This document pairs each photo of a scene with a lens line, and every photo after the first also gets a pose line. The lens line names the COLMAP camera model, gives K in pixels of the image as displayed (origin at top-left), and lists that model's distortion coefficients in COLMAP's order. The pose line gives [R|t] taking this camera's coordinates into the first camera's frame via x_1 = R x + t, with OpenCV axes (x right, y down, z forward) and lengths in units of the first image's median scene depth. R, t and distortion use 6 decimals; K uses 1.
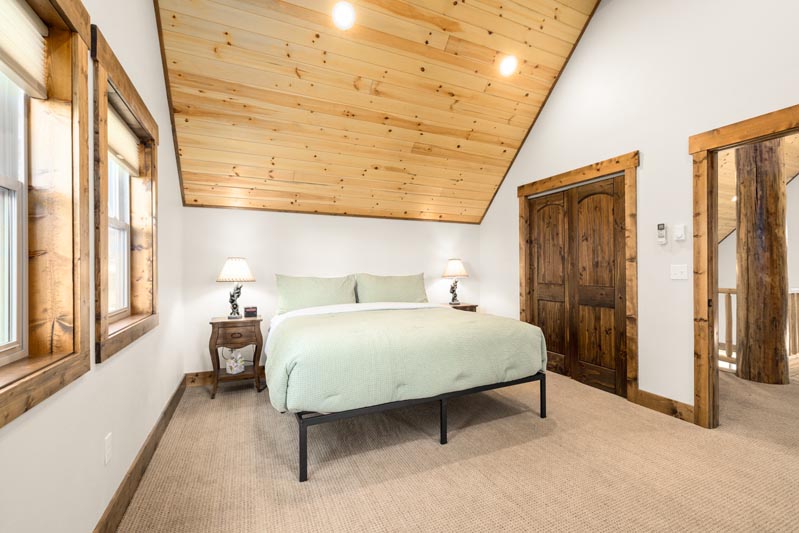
lens RADIAL K [[339.3, 0, 398.8], [0, 339.3, 266.9], [0, 0, 1]] dist [0.000930, -0.000067]
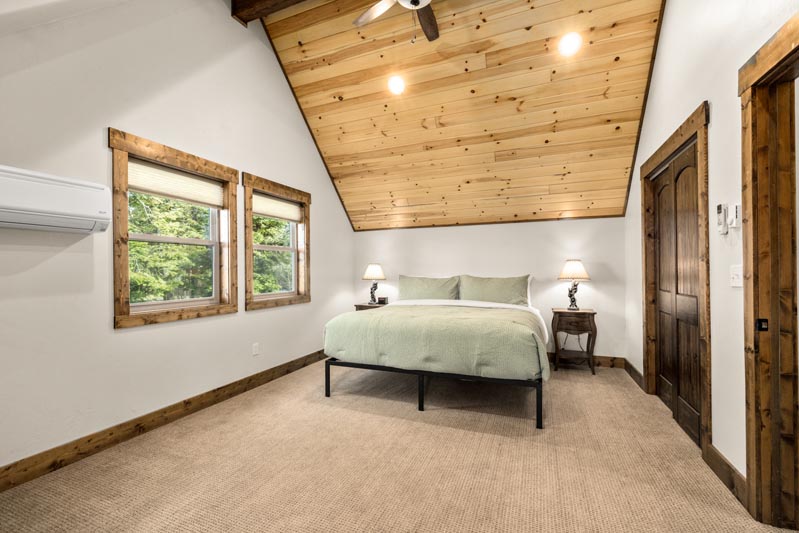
lens RADIAL K [[339.7, 0, 396.7], [0, 339.7, 269.3], [0, 0, 1]] dist [0.001510, 0.000085]
pose [[0.686714, -0.004181, -0.726915, 0.719586], [0.006596, 0.999978, 0.000480, -0.002732], [0.726897, -0.005124, 0.686727, 0.053349]]
